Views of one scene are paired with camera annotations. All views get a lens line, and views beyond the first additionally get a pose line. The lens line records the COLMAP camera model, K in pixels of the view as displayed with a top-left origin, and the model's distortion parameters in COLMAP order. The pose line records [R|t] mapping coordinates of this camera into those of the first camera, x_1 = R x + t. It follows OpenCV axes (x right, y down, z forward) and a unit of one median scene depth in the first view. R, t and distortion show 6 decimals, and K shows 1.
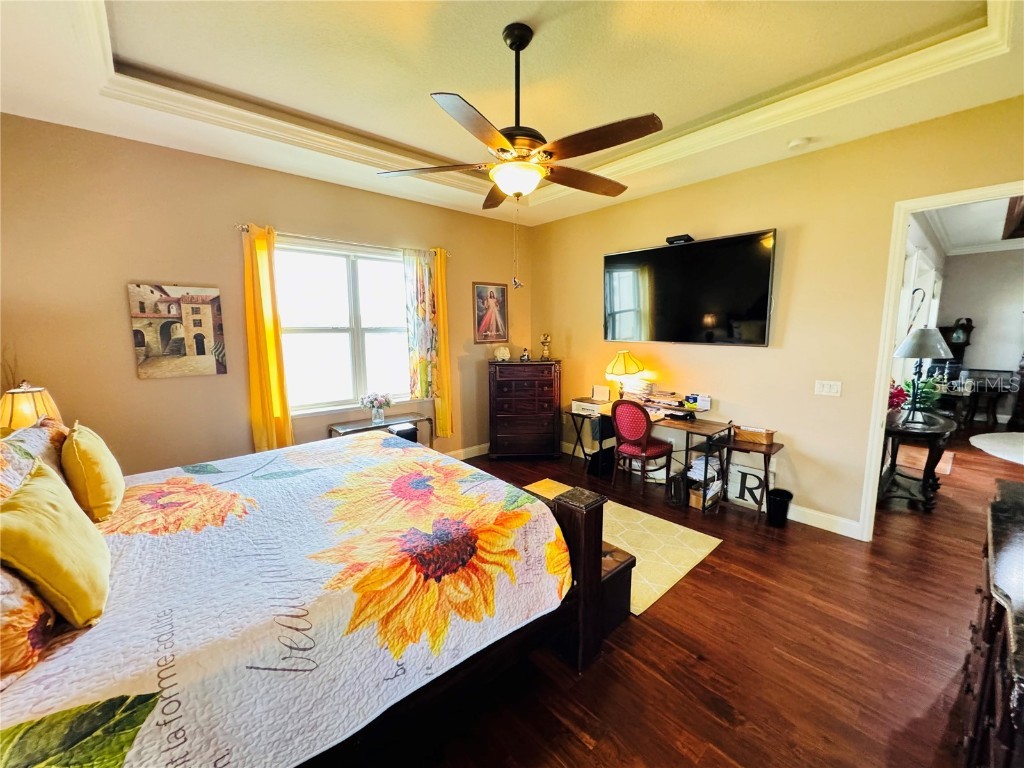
lens RADIAL K [[407.9, 0, 510.2], [0, 407.9, 385.3], [0, 0, 1]] dist [-0.000815, -0.000326]
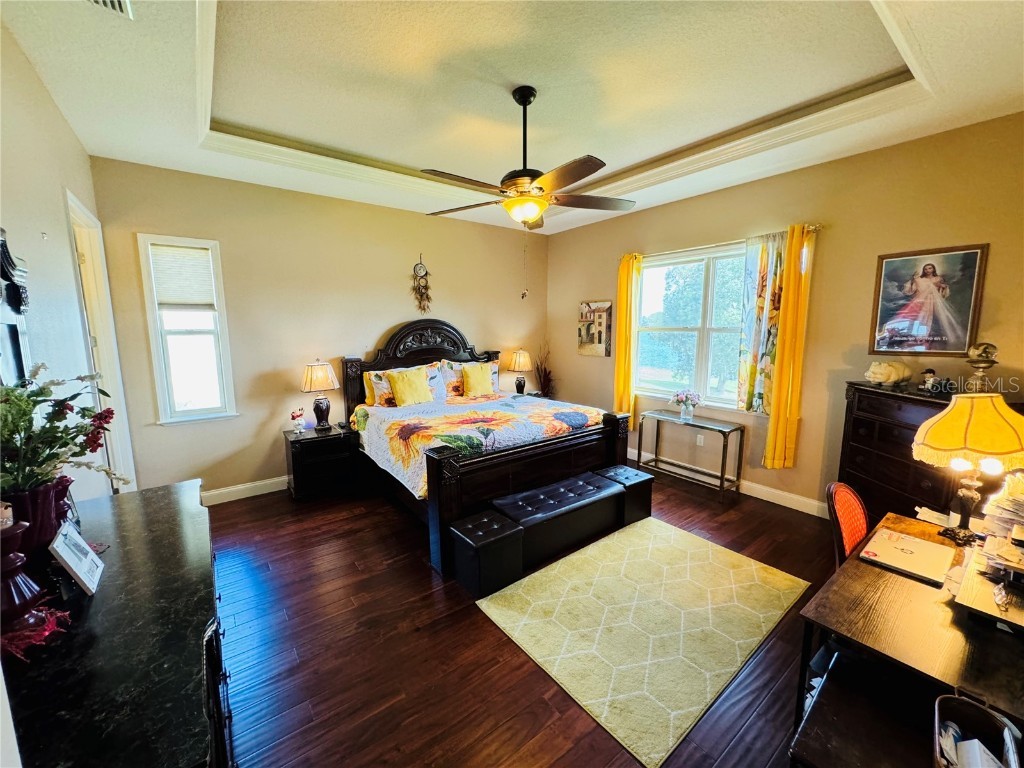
lens RADIAL K [[407.9, 0, 512.5], [0, 407.9, 381.3], [0, 0, 1]] dist [-0.000815, -0.000326]
pose [[-0.059058, 0.135940, -0.988955, 0.881195], [-0.140984, 0.979619, 0.143076, -0.109573], [0.988249, 0.147877, -0.038689, 0.734464]]
